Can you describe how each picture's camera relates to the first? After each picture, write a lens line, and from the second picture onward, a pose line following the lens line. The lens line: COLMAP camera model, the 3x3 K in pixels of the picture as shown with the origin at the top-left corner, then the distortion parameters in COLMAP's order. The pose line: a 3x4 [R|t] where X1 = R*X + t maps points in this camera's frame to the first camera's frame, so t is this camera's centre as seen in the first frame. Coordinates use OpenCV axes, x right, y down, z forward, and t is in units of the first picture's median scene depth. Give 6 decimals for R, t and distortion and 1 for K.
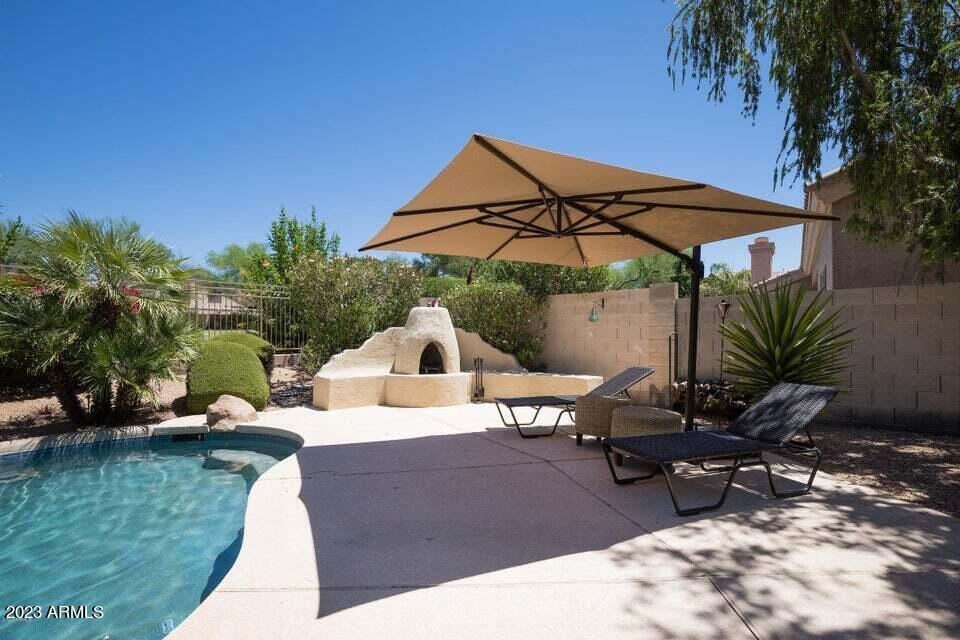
lens RADIAL K [[447.6, 0, 480.0], [0, 447.6, 323.6], [0, 0, 1]] dist [0.001264, -0.000010]
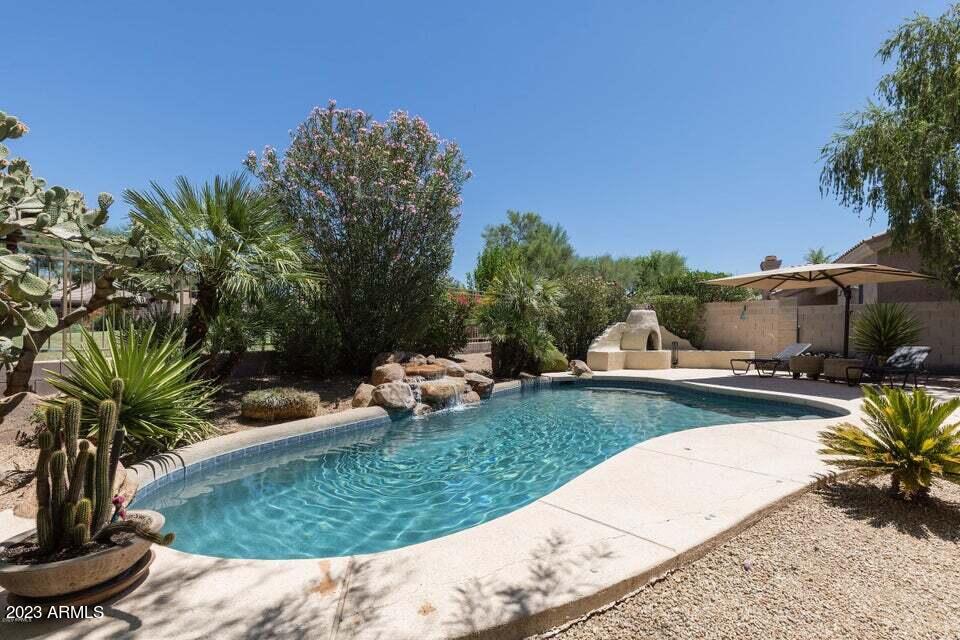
lens RADIAL K [[425.5, 0, 480.0], [0, 425.5, 320.0], [0, 0, 1]] dist [-0.000197, -0.000206]
pose [[0.997027, 0.003708, 0.076961, -0.860884], [-0.003488, 0.999989, -0.003005, 0.006710], [-0.076972, 0.002727, 0.997030, -0.515772]]
